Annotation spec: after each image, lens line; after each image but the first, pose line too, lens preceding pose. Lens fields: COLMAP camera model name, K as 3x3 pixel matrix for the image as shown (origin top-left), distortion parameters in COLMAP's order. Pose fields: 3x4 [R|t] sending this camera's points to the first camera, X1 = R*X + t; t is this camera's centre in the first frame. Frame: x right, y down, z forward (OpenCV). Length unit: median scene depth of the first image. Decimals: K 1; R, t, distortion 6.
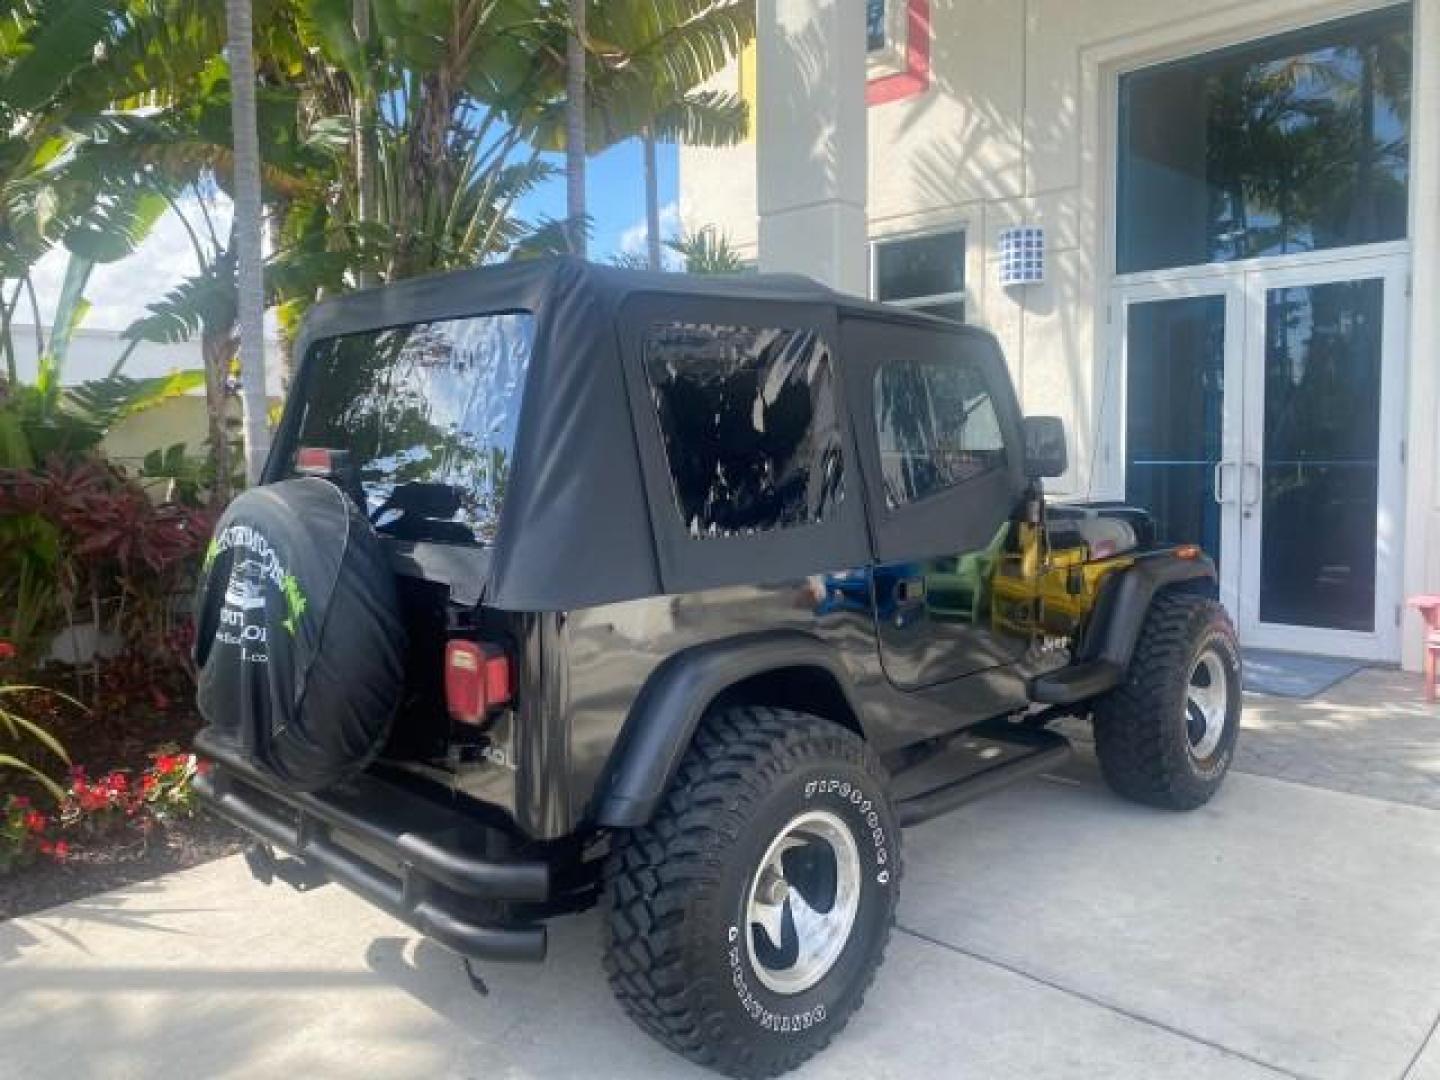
lens RADIAL K [[1106.4, 0, 719.2], [0, 1106.4, 530.2], [0, 0, 1]] dist [0.026073, -0.027630]
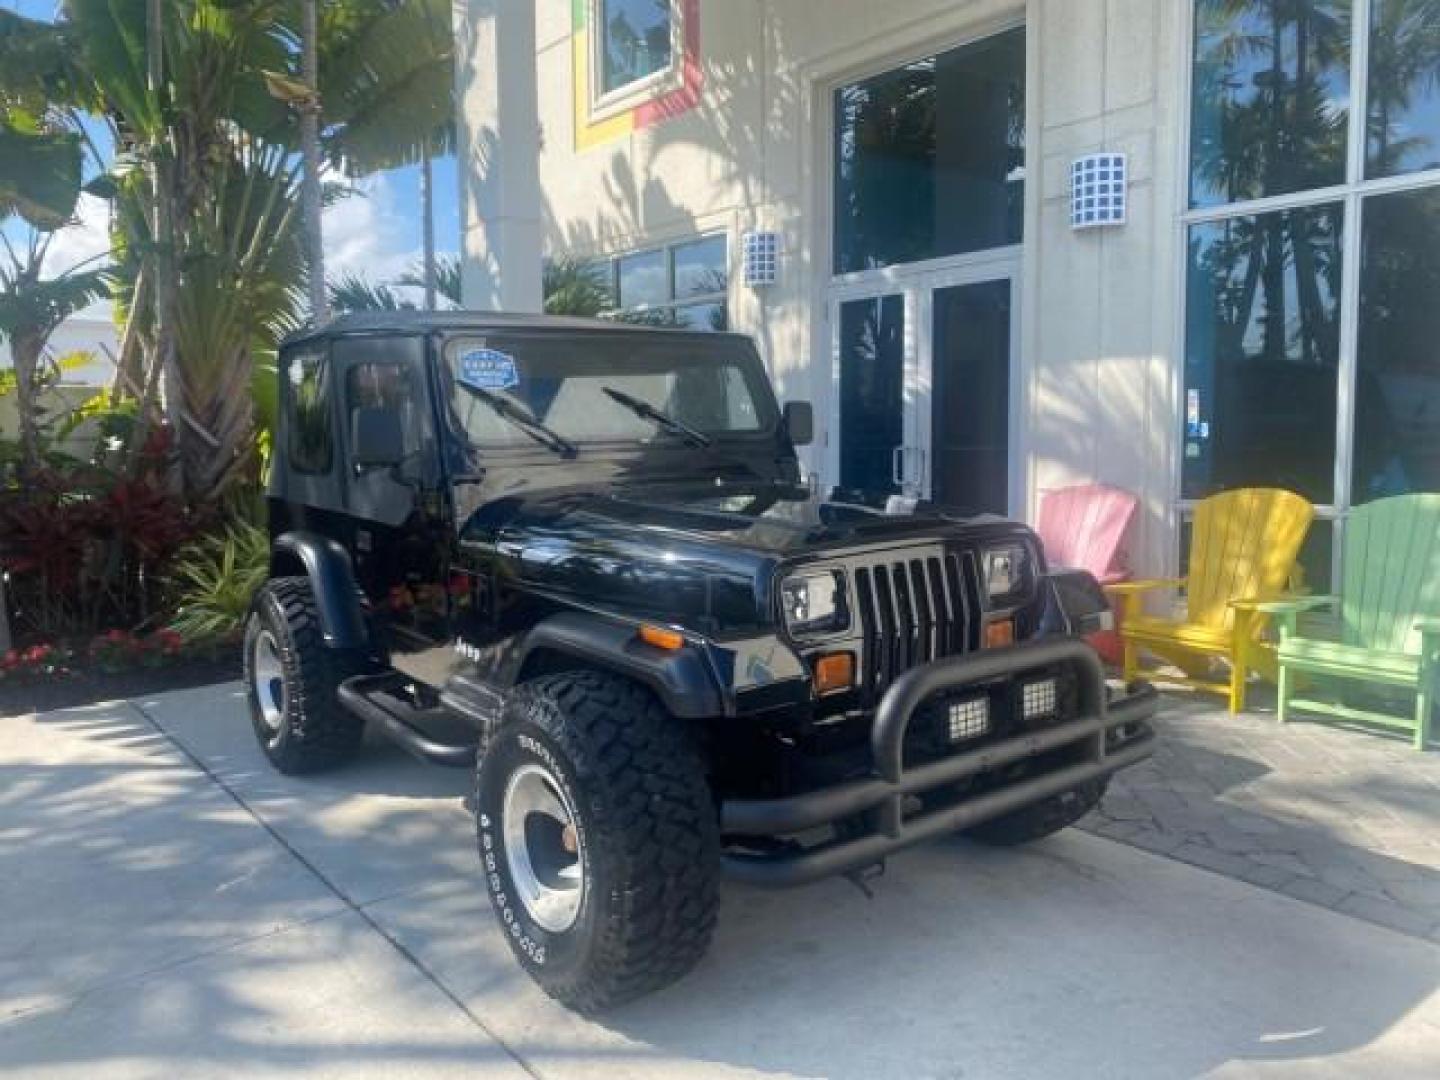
lens RADIAL K [[1106.4, 0, 701.8], [0, 1106.4, 539.3], [0, 0, 1]] dist [0.026073, -0.027630]
pose [[0.992222, 0.014828, -0.123595, 0.438057], [-0.011853, 0.999623, 0.024773, 0.005056], [0.123916, -0.023115, 0.992023, -0.121552]]
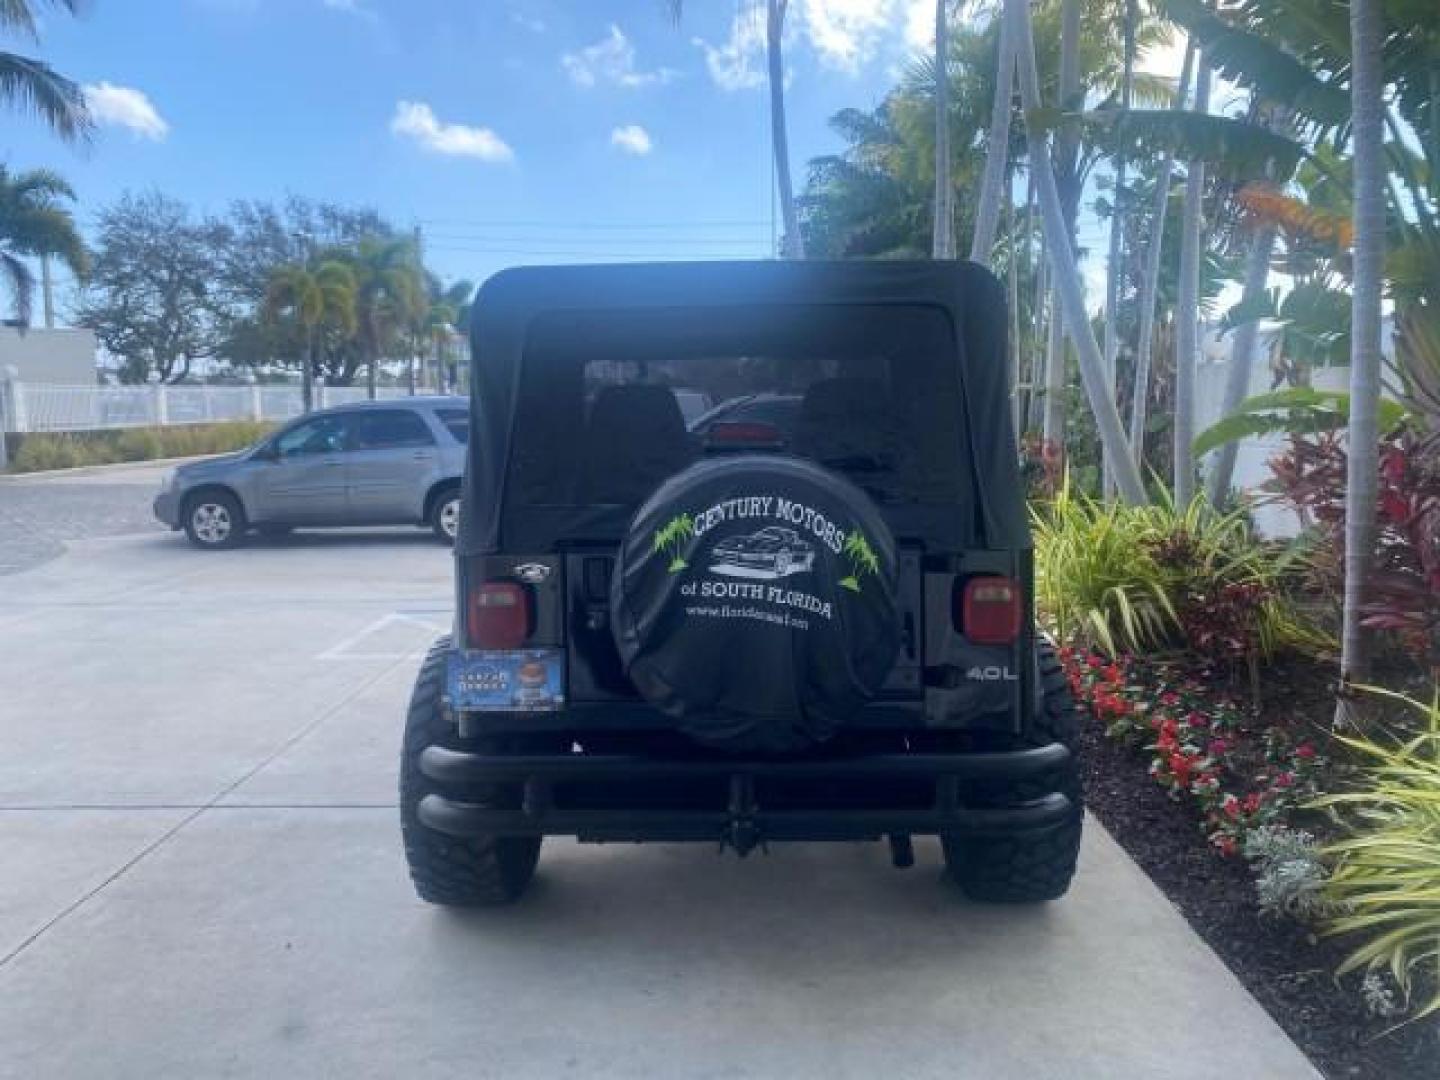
lens RADIAL K [[1106.4, 0, 714.0], [0, 1106.4, 525.0], [0, 0, 1]] dist [0.026073, -0.027630]
pose [[-0.721313, 0.099977, -0.685355, 0.439360], [-0.034226, 0.983173, 0.179443, -0.103040], [0.691763, 0.152891, -0.705754, 1.017811]]
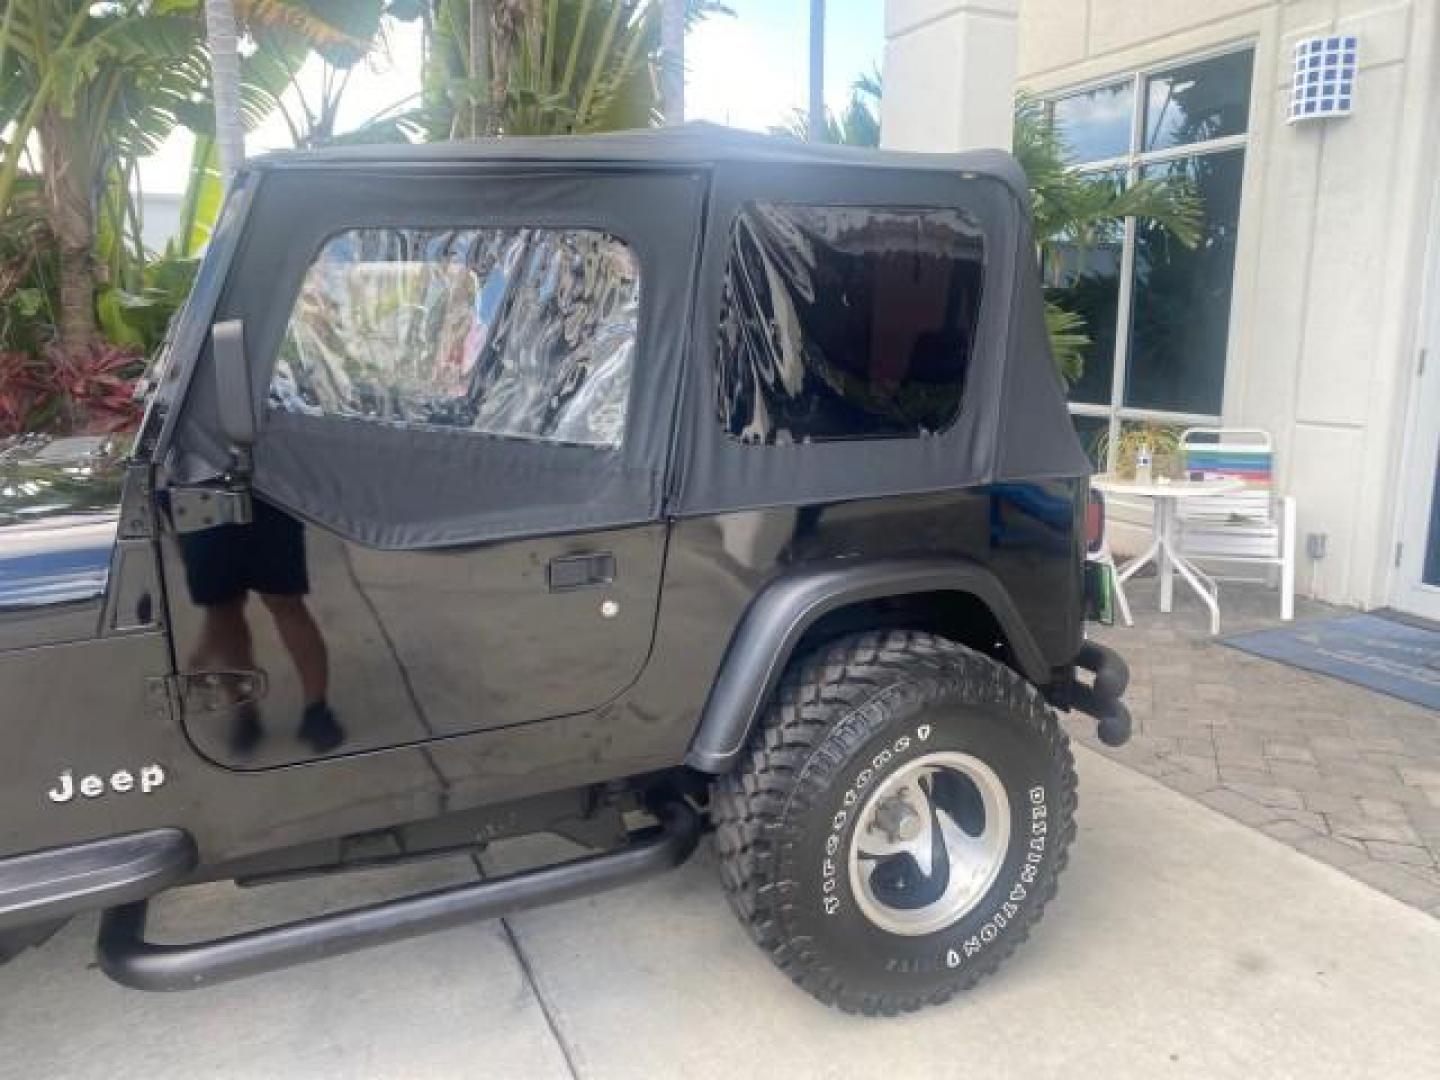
lens RADIAL K [[1106.4, 0, 722.7], [0, 1106.4, 538.0], [0, 0, 1]] dist [0.026073, -0.027630]
pose [[0.931793, 0.087701, -0.352237, 0.236359], [-0.047014, 0.991359, 0.122462, -0.030261], [0.359933, -0.097549, 0.927865, 0.212123]]
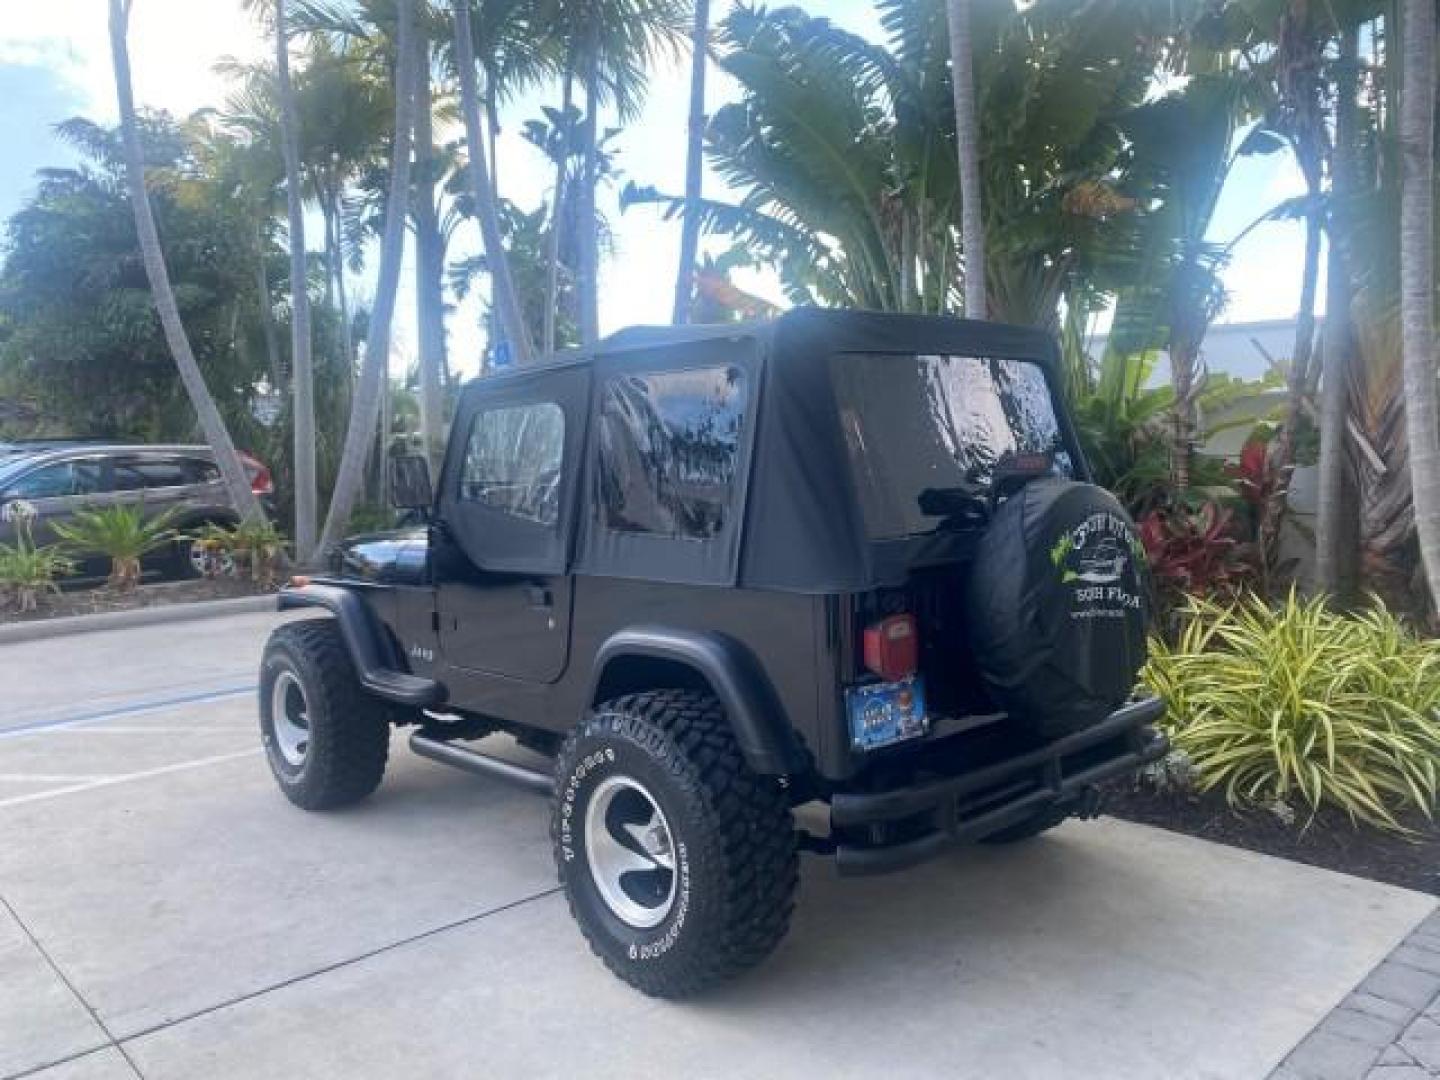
lens RADIAL K [[1106.4, 0, 719.2], [0, 1106.4, 529.2], [0, 0, 1]] dist [0.026073, -0.027630]
pose [[-0.040413, 0.093791, -0.994771, 0.636825], [-0.064466, 0.993266, 0.096268, -0.072838], [0.997101, 0.068020, -0.034095, 0.611928]]
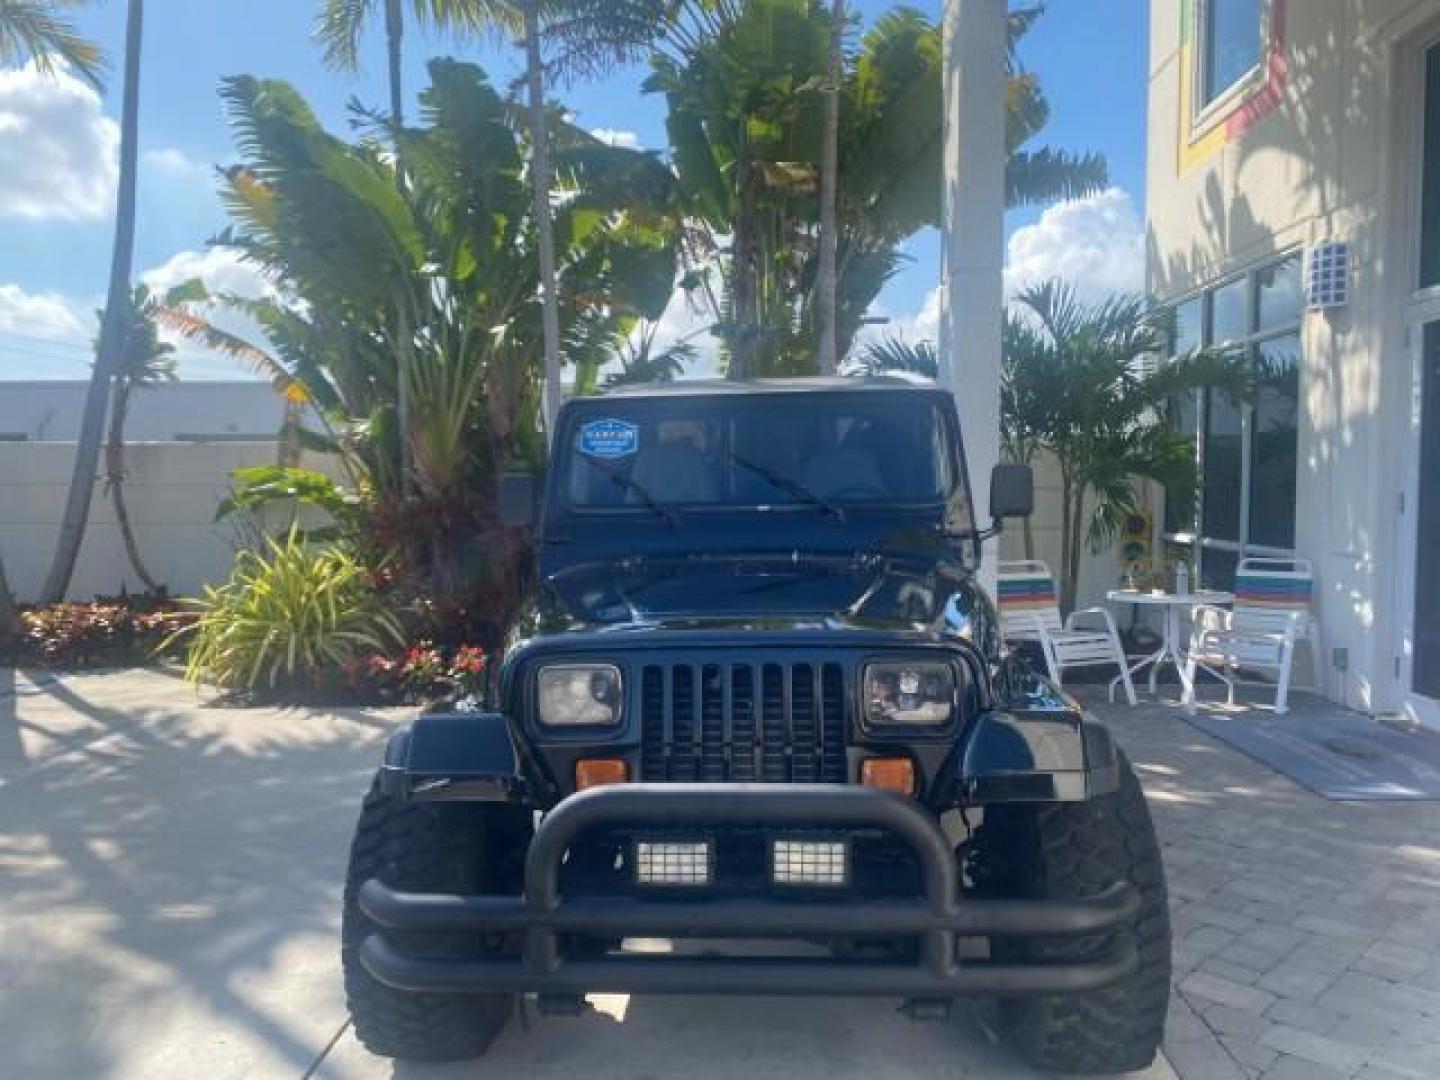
lens RADIAL K [[1106.4, 0, 714.3], [0, 1106.4, 533.2], [0, 0, 1]] dist [0.026073, -0.027630]
pose [[0.671463, 0.050037, -0.739347, 0.746558], [-0.065396, 0.997826, 0.008138, -0.024139], [0.738147, 0.042886, 0.673275, 0.070455]]
